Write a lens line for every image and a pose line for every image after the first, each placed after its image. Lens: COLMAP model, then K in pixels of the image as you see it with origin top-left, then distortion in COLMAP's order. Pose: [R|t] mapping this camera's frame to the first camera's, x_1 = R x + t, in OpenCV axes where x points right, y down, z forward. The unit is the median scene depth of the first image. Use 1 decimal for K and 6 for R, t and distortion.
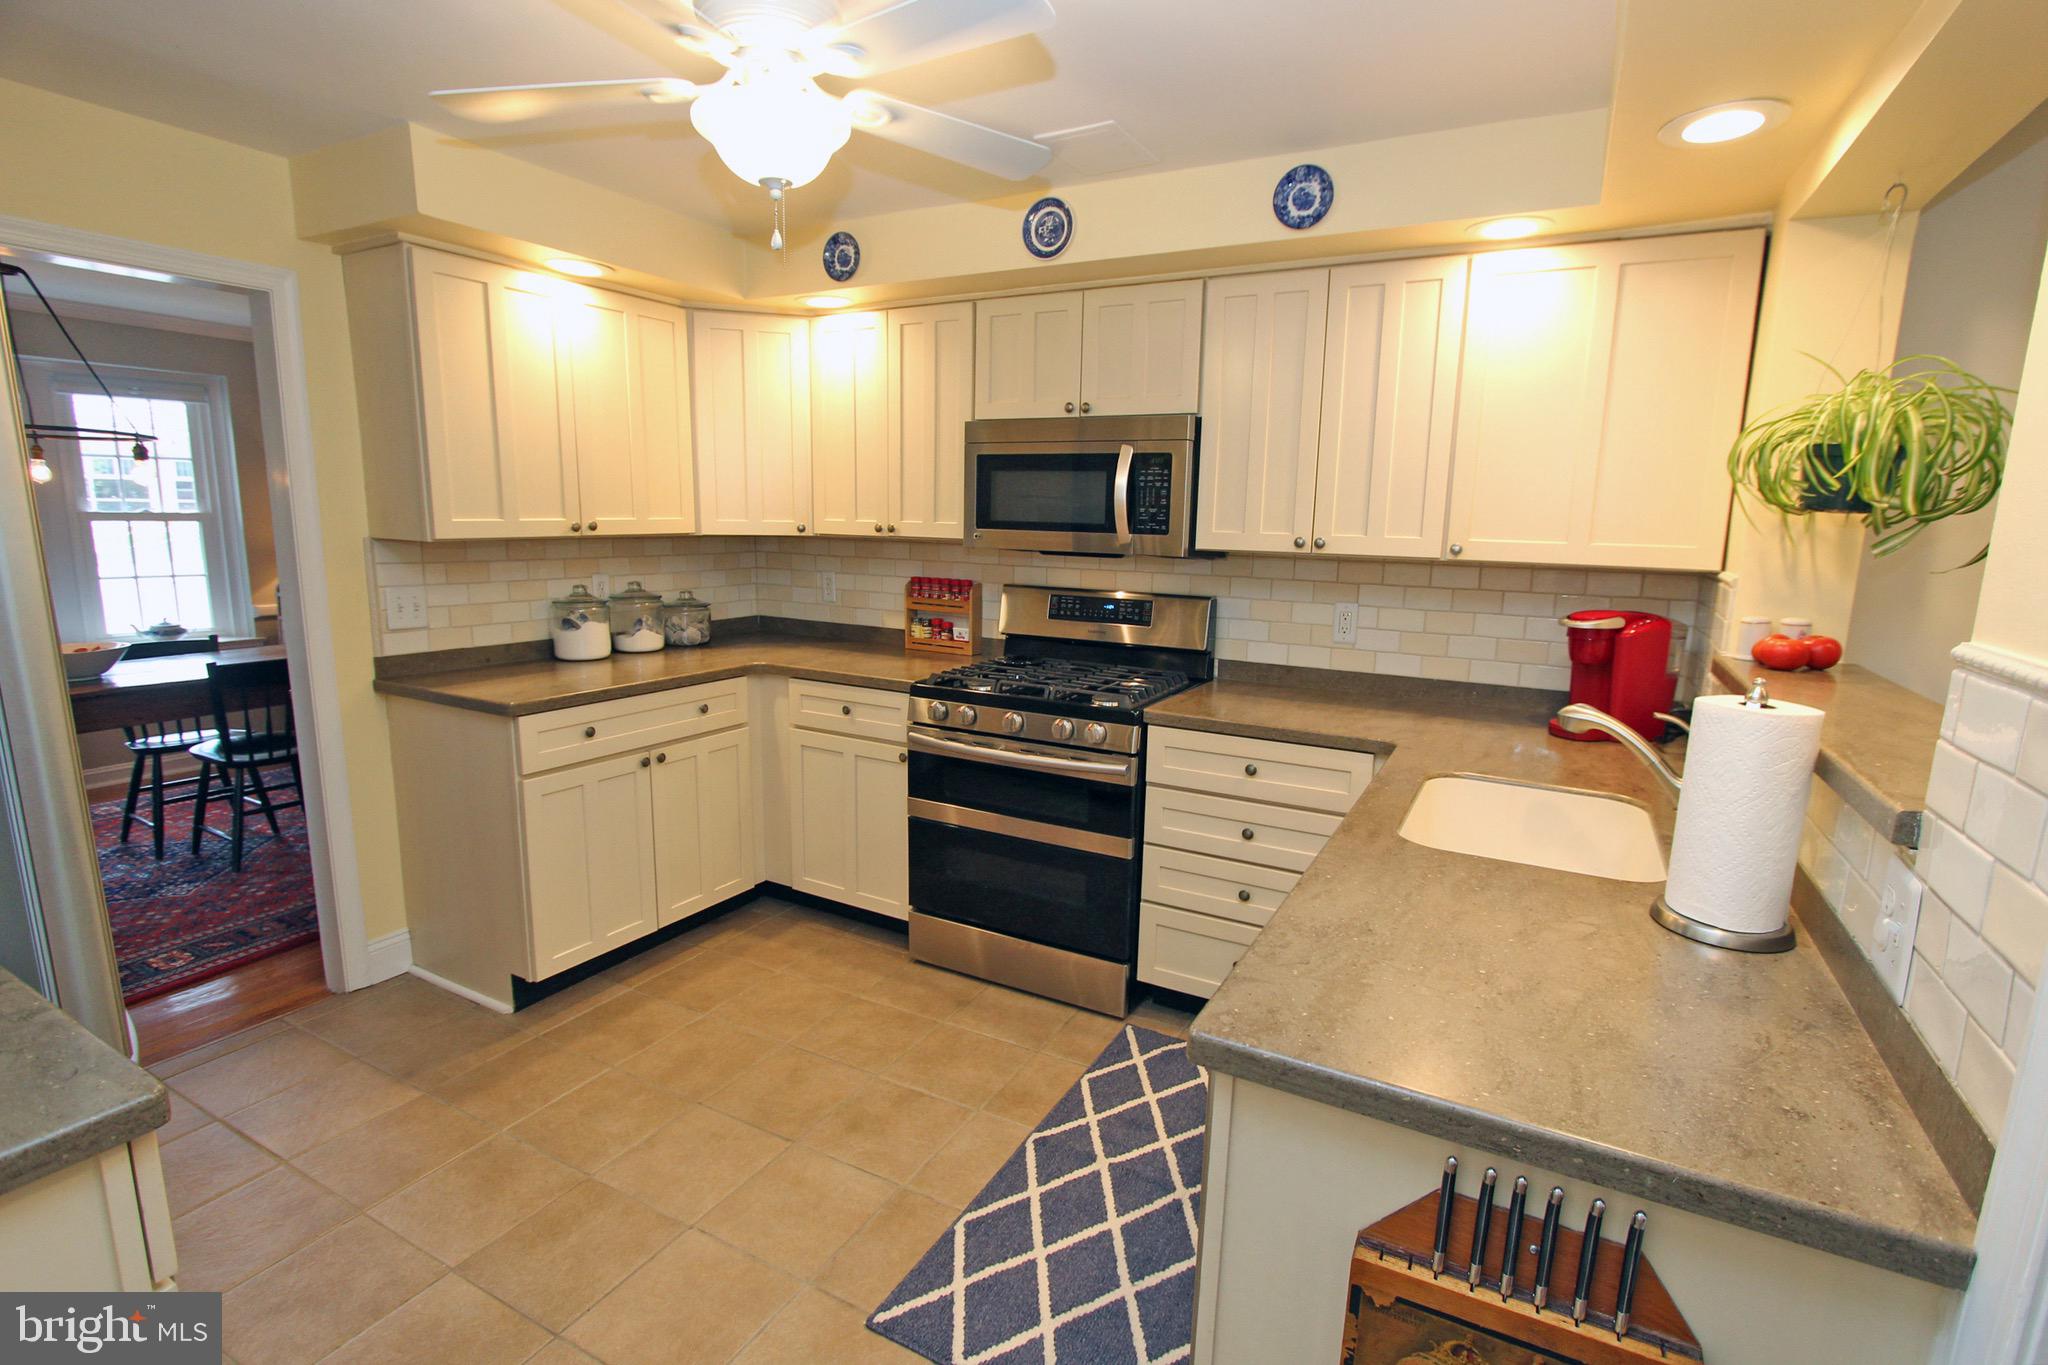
lens RADIAL K [[940.2, 0, 1032.1], [0, 940.2, 684.5], [0, 0, 1]] dist [-0.017714, 0.000124]
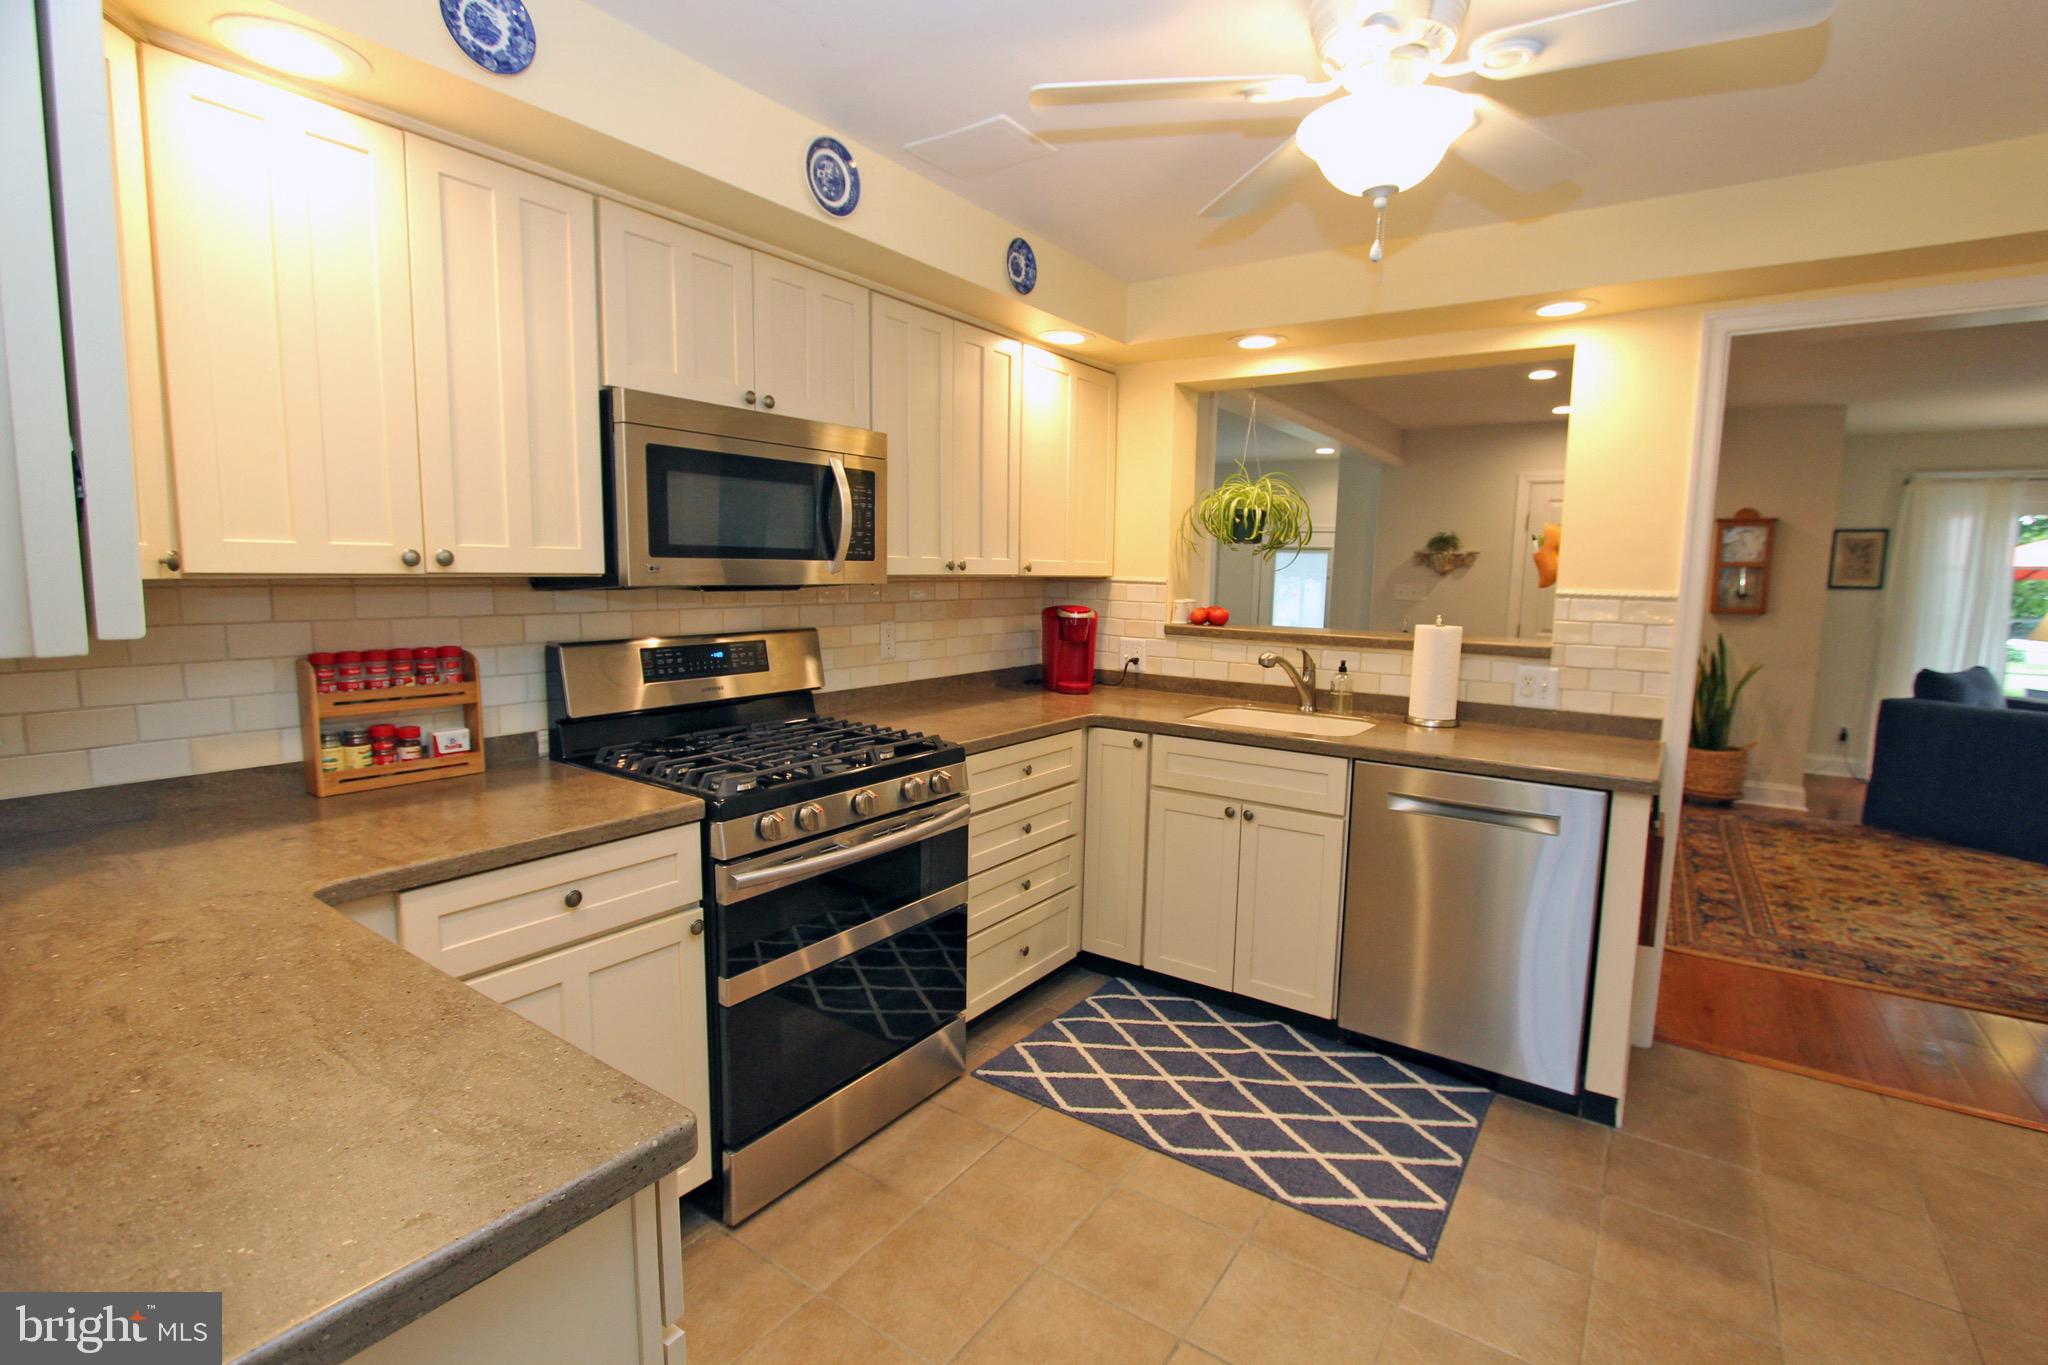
lens RADIAL K [[940.2, 0, 1018.7], [0, 940.2, 689.0], [0, 0, 1]] dist [-0.017714, 0.000124]
pose [[0.127389, -0.150322, 0.980395, -0.720212], [0.161464, 0.978406, 0.129037, -0.126423], [-0.978622, 0.141860, 0.148910, 0.708562]]
